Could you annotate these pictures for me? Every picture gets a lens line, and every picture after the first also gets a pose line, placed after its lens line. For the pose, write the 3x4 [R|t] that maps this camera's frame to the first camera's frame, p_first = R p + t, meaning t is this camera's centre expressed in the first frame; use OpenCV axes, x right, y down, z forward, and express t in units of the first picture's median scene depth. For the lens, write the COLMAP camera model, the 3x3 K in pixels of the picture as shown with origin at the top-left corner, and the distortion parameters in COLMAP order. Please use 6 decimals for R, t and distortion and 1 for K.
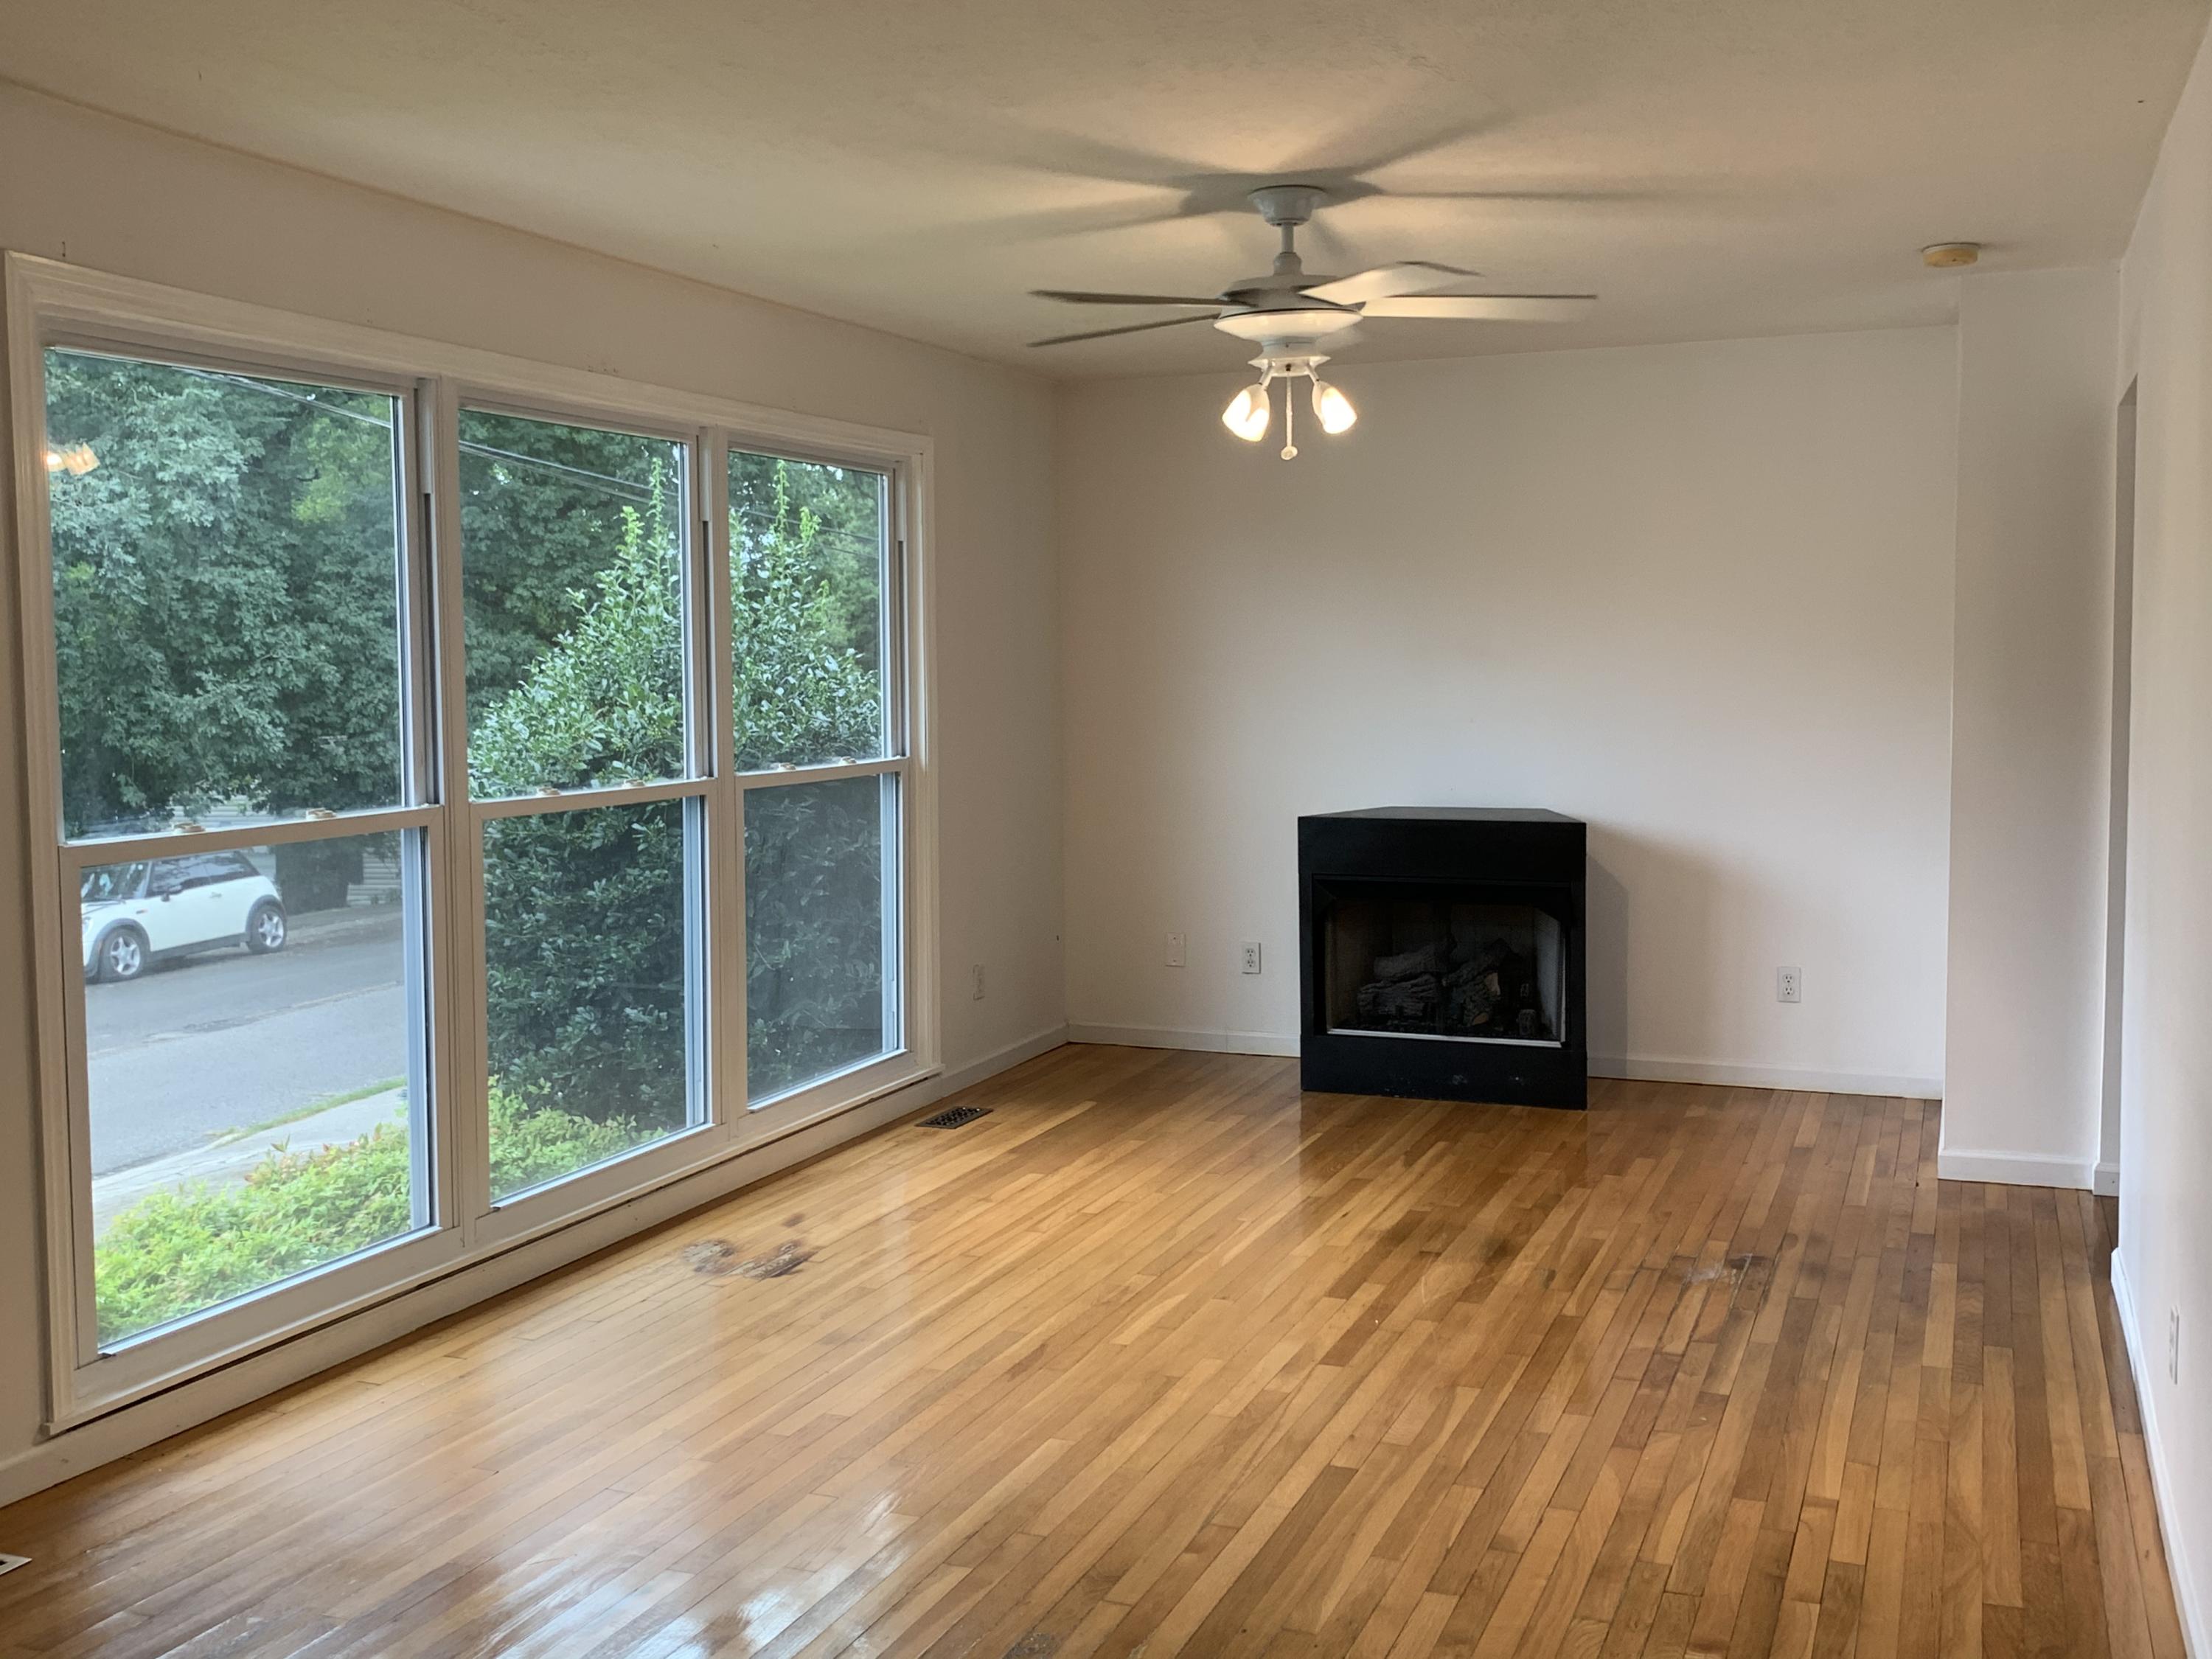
lens RADIAL K [[2188.6, 0, 1106.0], [0, 2188.6, 829.5], [0, 0, 1]] dist [0.116712, -0.305765]
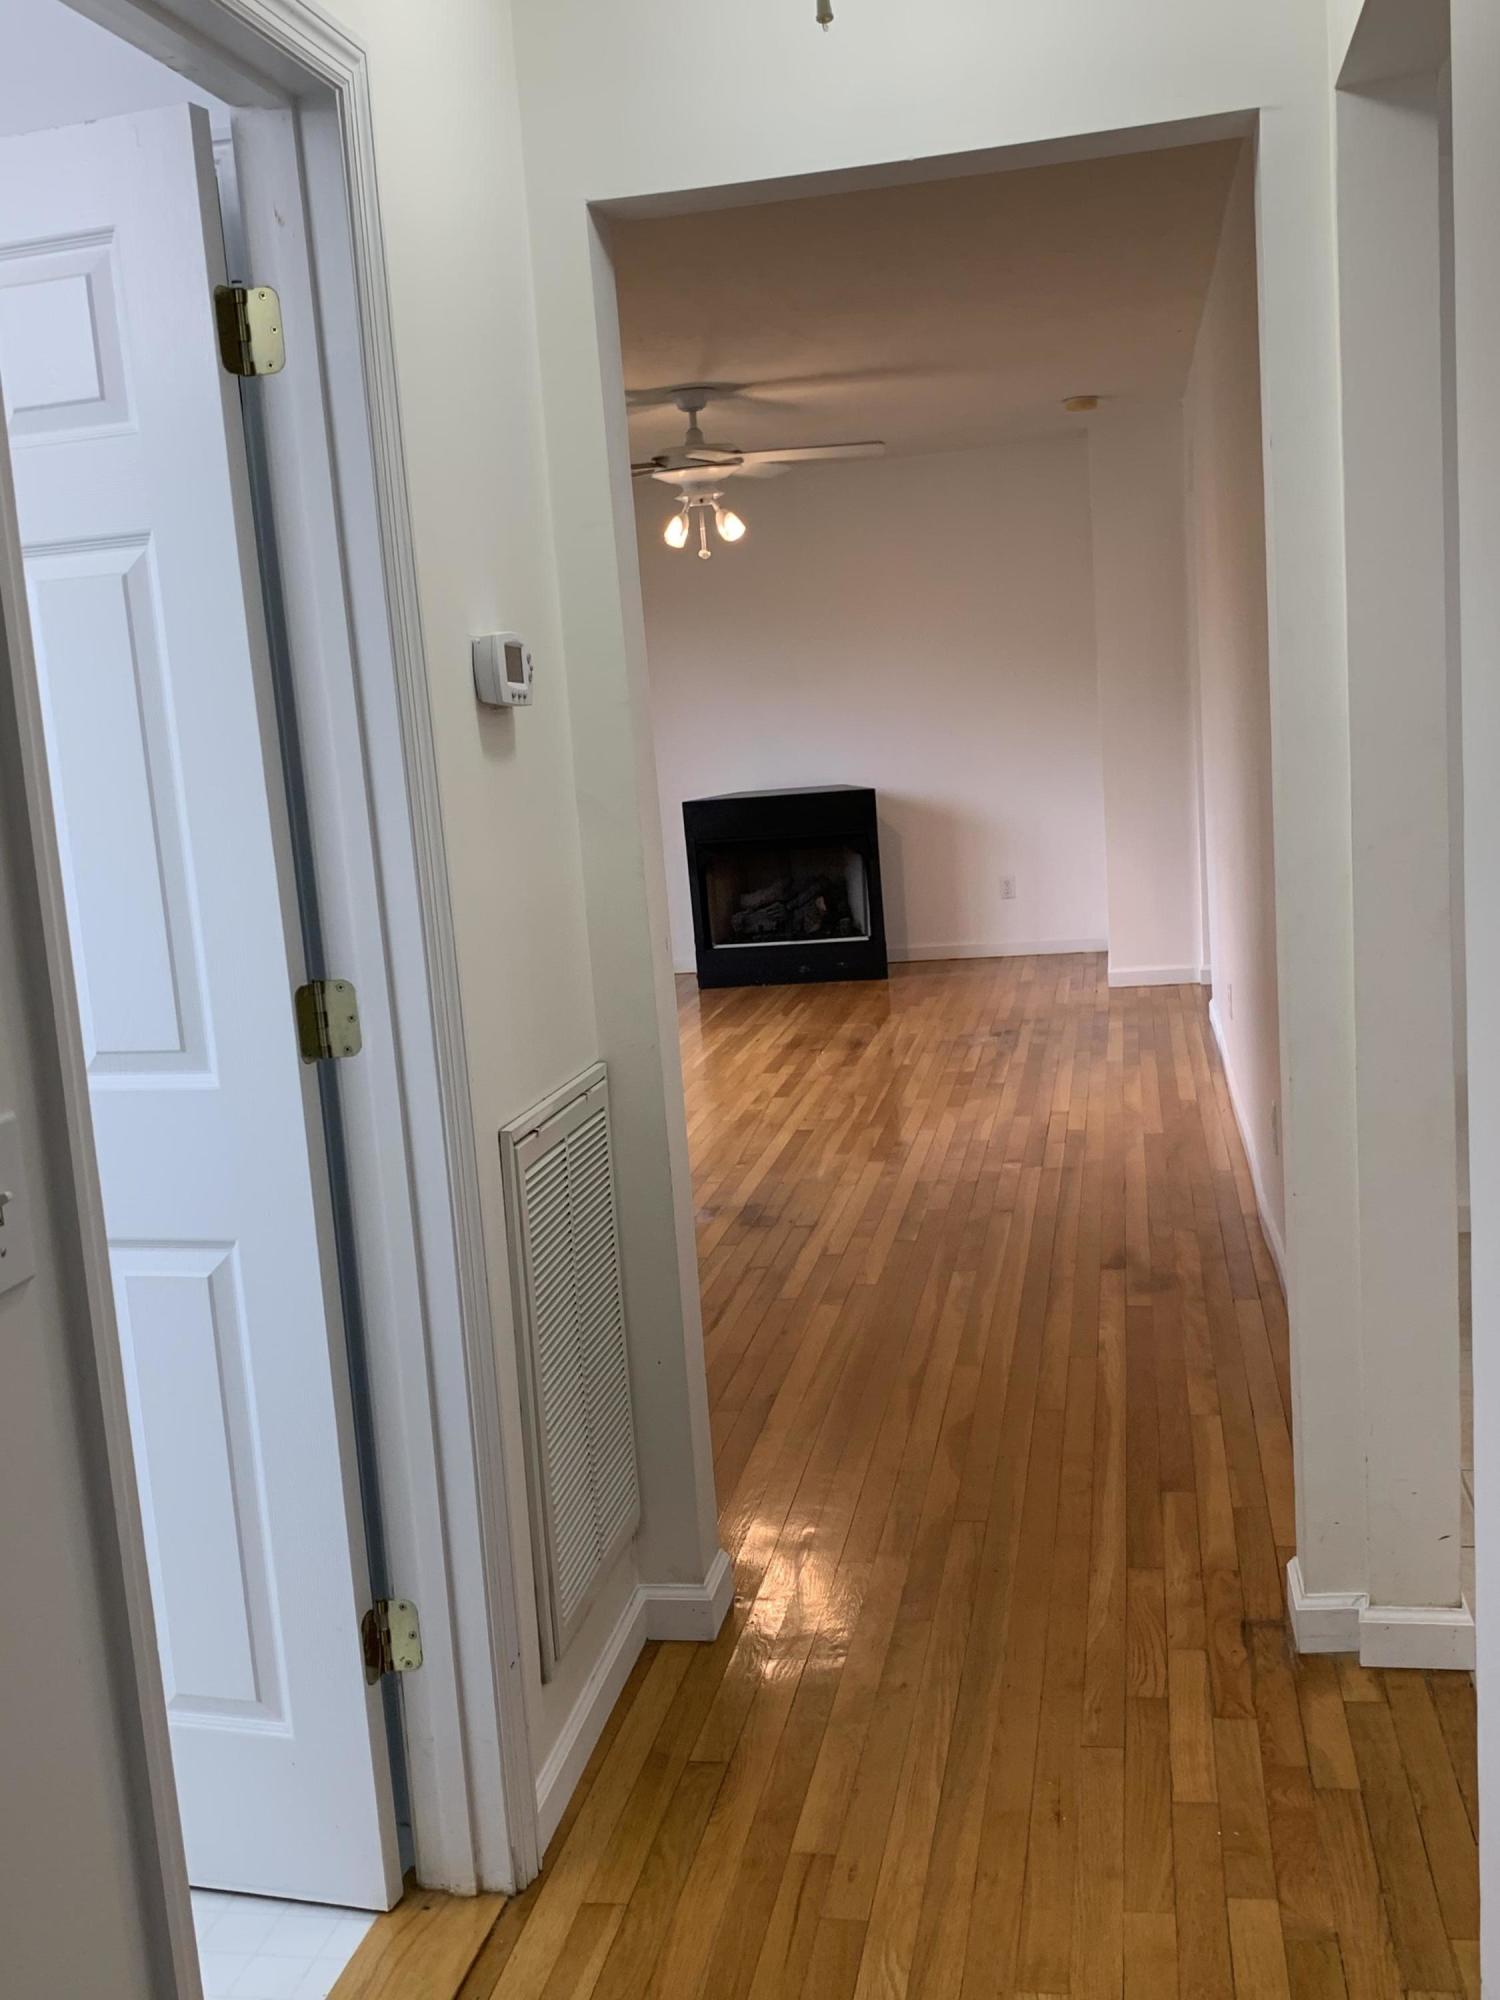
lens RADIAL K [[1978.9, 0, 687.2], [0, 1978.9, 1083.6], [0, 0, 1]] dist [0.116712, -0.305765]
pose [[0.983261, -0.103024, 0.150280, -0.174985], [0.087507, 0.990459, 0.106459, 0.053623], [-0.159814, -0.091526, 0.982895, -0.442713]]
